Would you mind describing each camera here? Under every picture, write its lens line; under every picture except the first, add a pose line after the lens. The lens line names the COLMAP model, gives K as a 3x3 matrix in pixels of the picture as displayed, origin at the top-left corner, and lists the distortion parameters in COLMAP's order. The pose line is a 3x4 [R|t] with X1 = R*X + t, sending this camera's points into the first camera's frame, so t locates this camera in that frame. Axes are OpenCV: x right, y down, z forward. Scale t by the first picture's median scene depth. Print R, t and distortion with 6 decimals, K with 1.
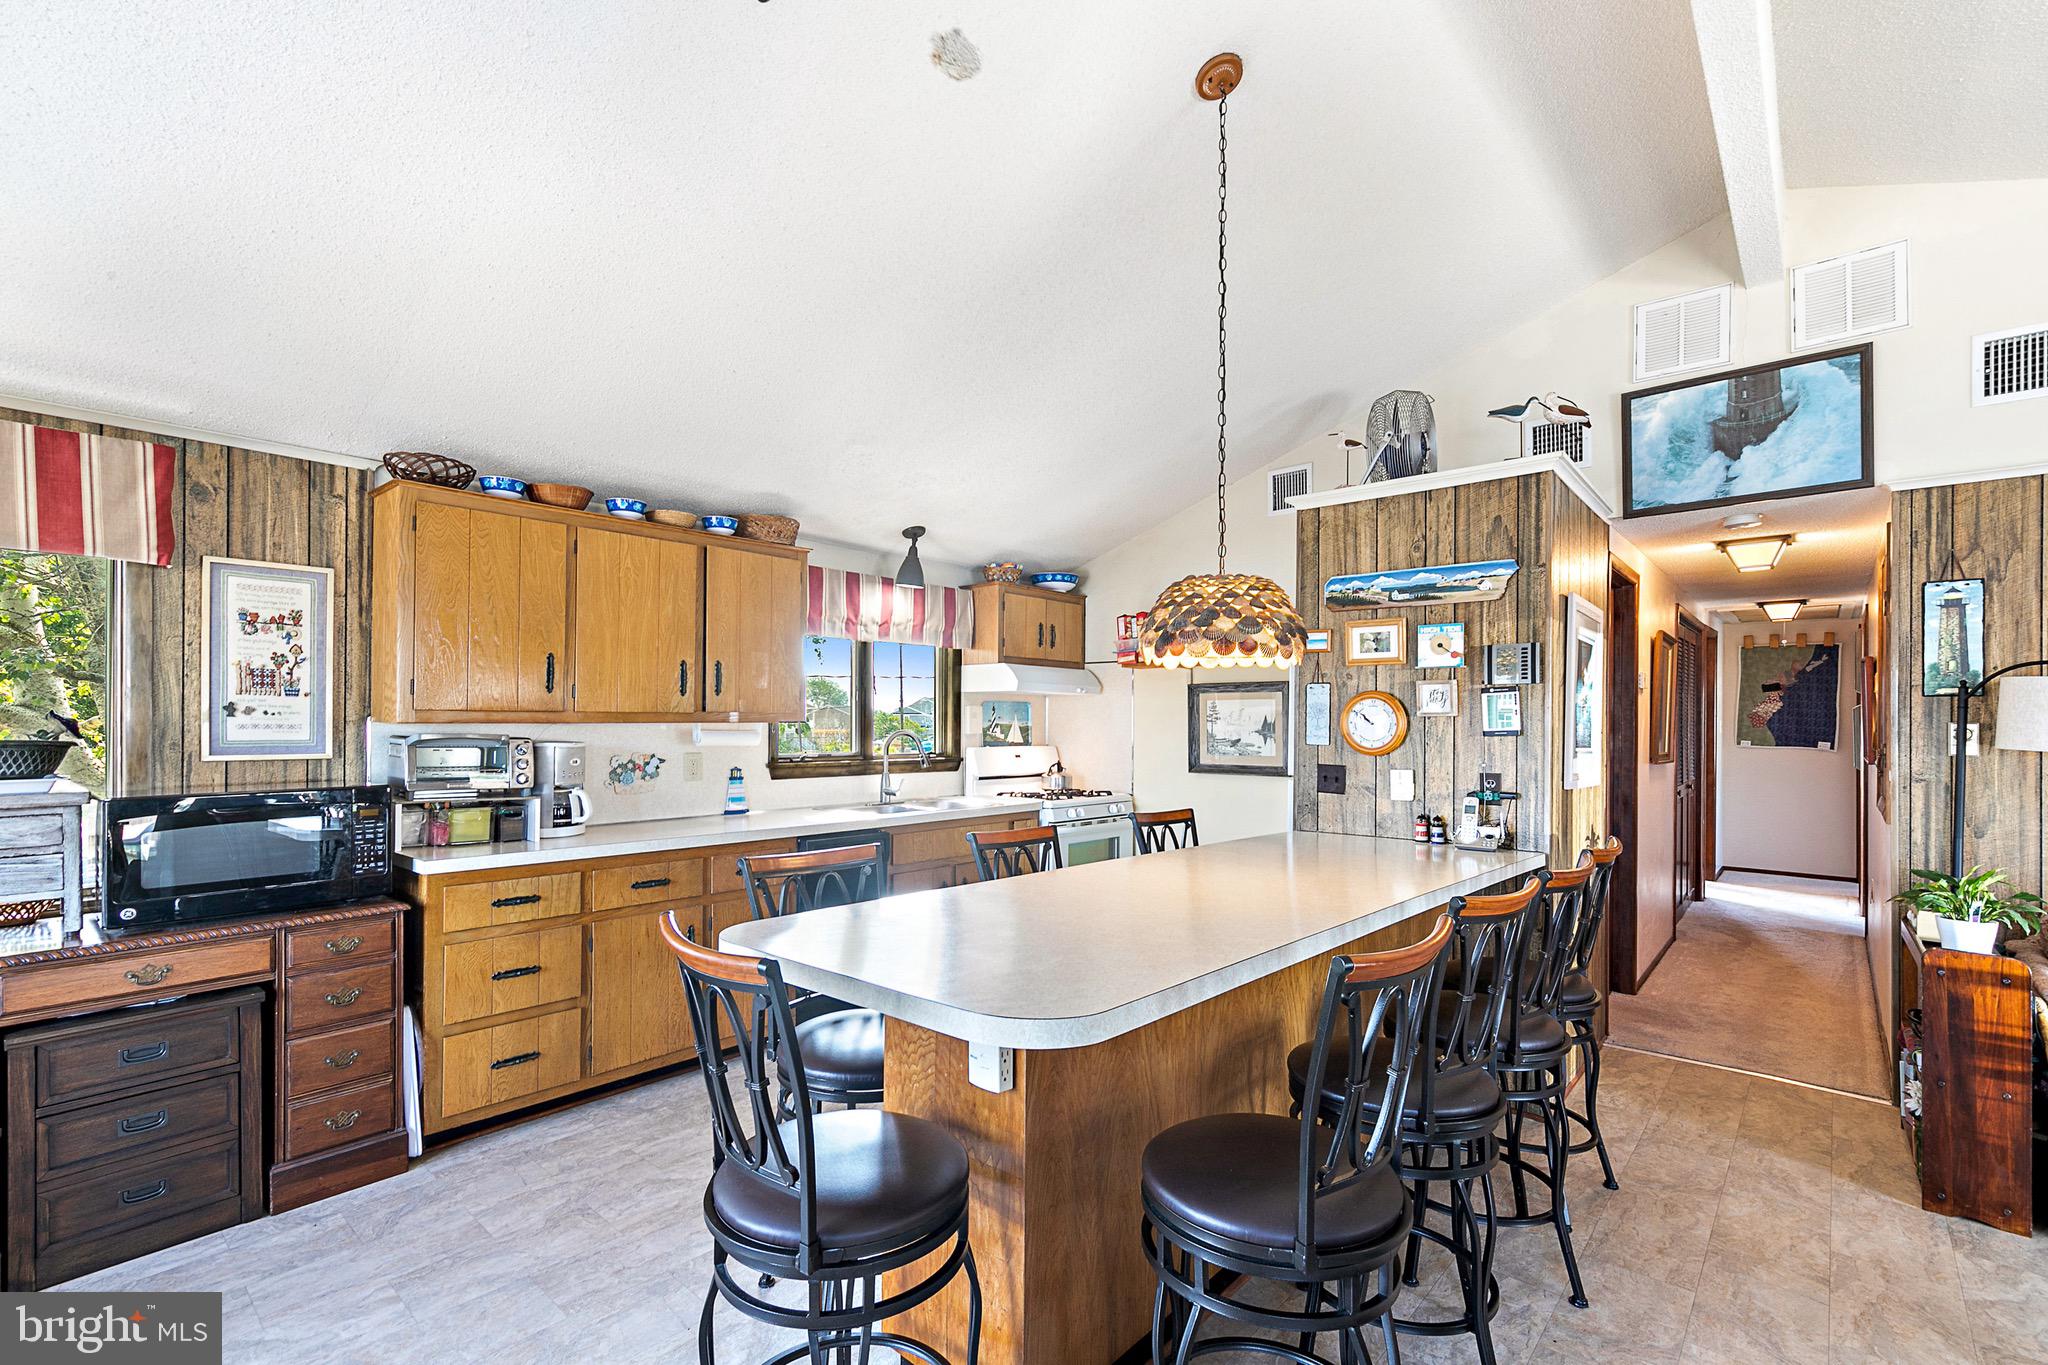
lens RADIAL K [[912.6, 0, 1017.0], [0, 912.6, 716.8], [0, 0, 1]] dist [0.005150, 0.000019]
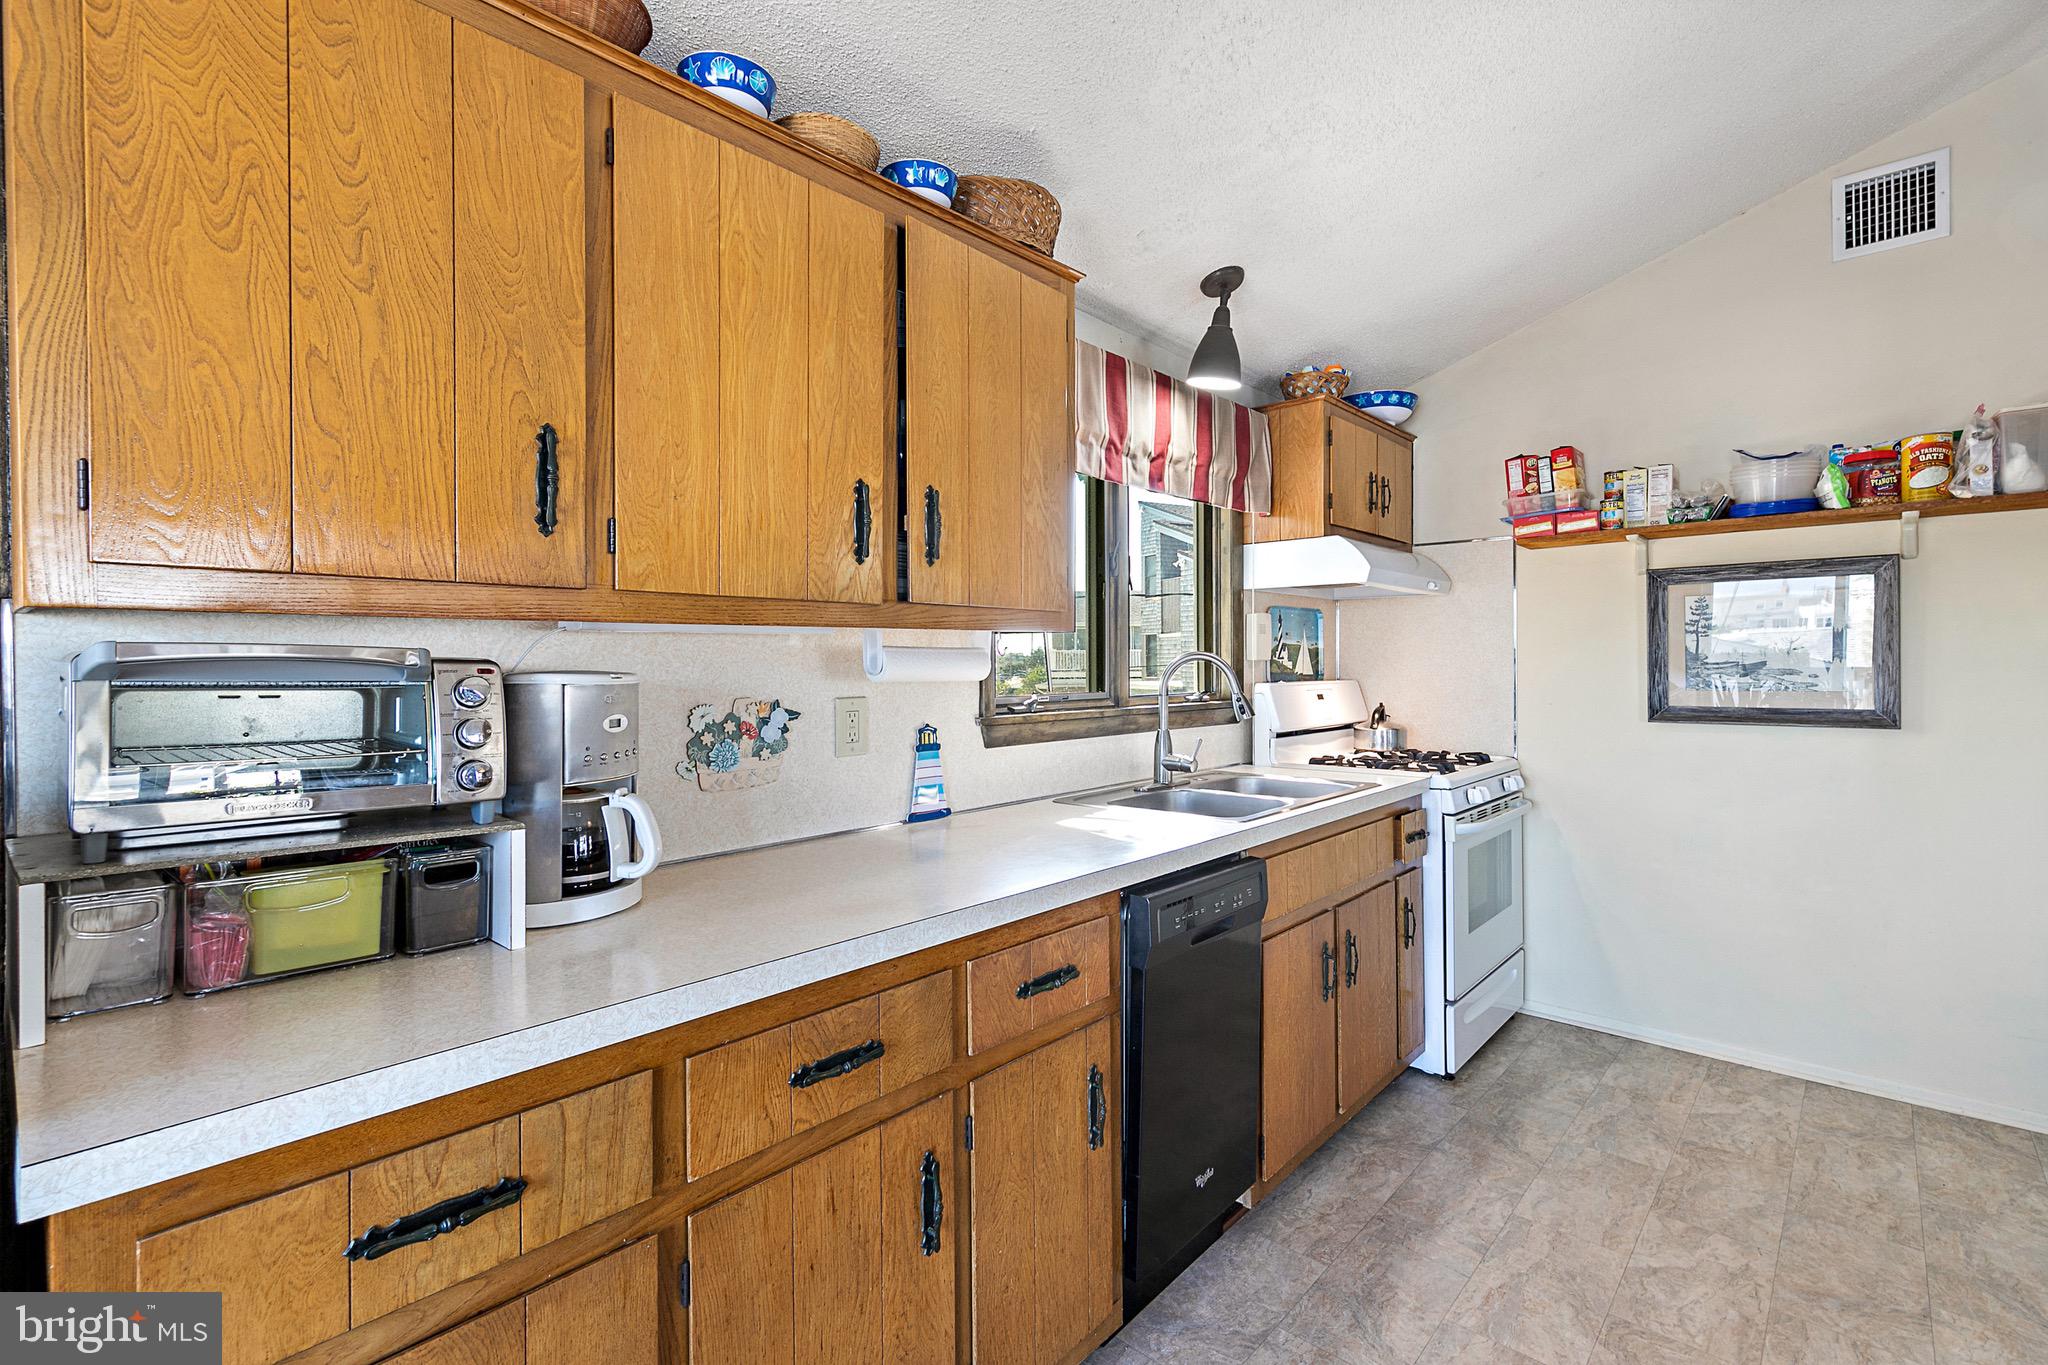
lens RADIAL K [[919.9, 0, 1026.0], [0, 919.9, 669.0], [0, 0, 1]] dist [0.003488, -0.000657]
pose [[0.999945, -0.010389, 0.001455, -0.303738], [0.010369, 0.999858, 0.013319, 0.022244], [-0.001593, -0.013303, 0.999910, 0.597275]]
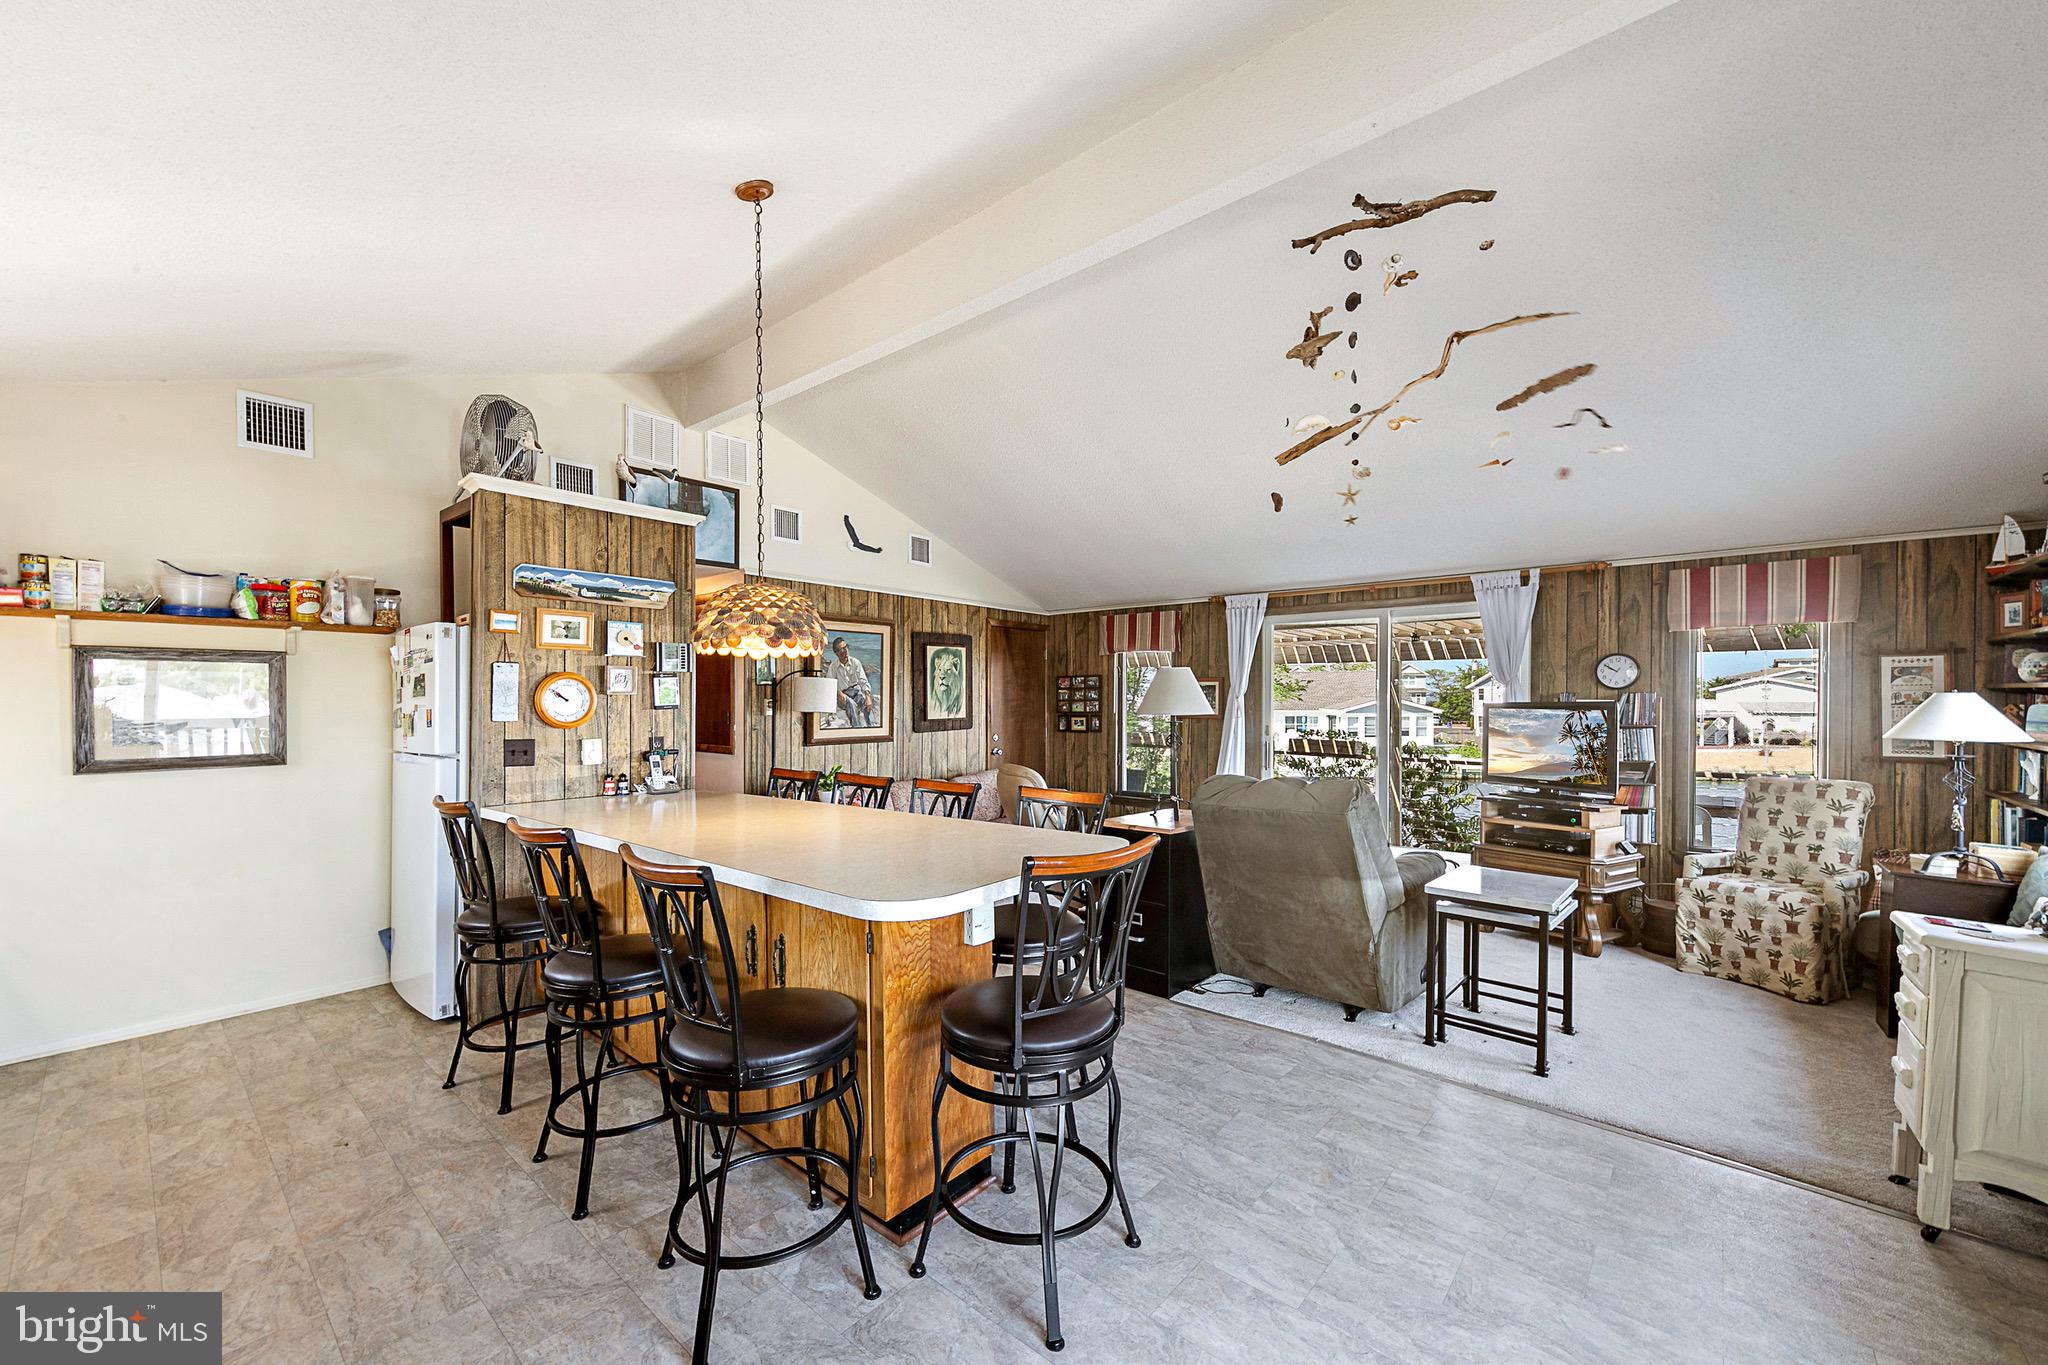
lens RADIAL K [[797.2, 0, 1026.3], [0, 797.2, 700.0], [0, 0, 1]] dist [0.007218, -0.000519]
pose [[-0.028478, -0.003243, 0.999589, -0.621529], [-0.002995, 0.999991, 0.003158, 0.001881], [-0.999590, -0.002904, -0.028487, 0.445271]]
